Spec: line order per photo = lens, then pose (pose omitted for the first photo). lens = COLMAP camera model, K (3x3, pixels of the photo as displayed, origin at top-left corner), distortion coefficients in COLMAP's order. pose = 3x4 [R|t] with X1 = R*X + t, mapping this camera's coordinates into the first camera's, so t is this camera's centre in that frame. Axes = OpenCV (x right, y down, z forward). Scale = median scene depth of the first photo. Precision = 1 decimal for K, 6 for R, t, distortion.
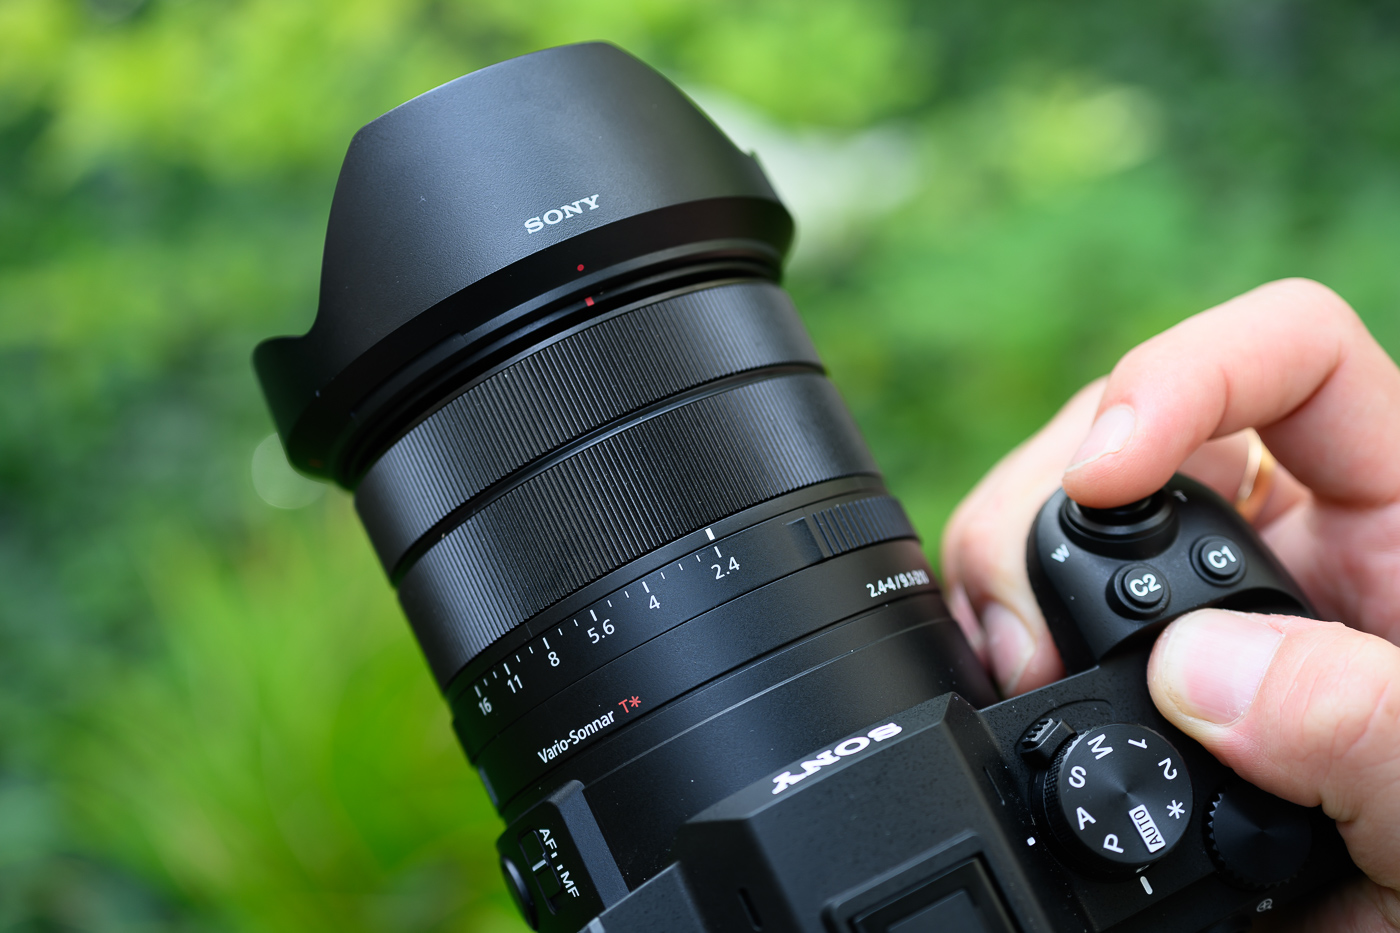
lens RADIAL K [[2154.6, 0, 700.0], [0, 2154.6, 466.5], [0, 0, 1]] dist [-0.122472, 0.036171]
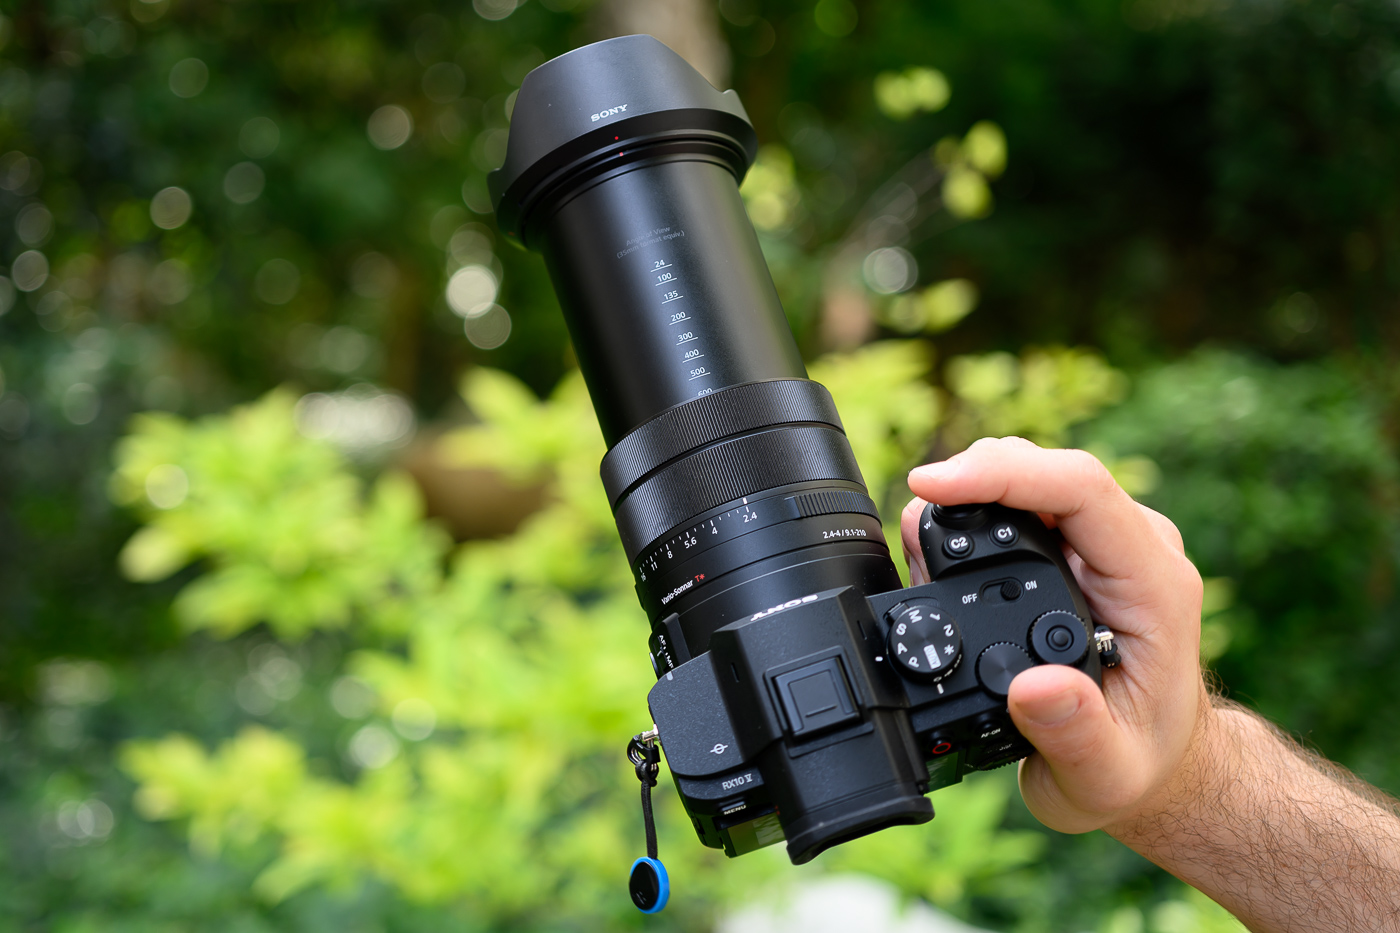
lens RADIAL K [[2154.6, 0, 700.0], [0, 2154.6, 466.5], [0, 0, 1]] dist [-0.122472, 0.036171]
pose [[0.961869, 0.066277, -0.265359, 0.523049], [-0.070803, 0.997462, -0.007519, 0.016984], [0.264187, 0.026020, 0.964120, -1.050044]]
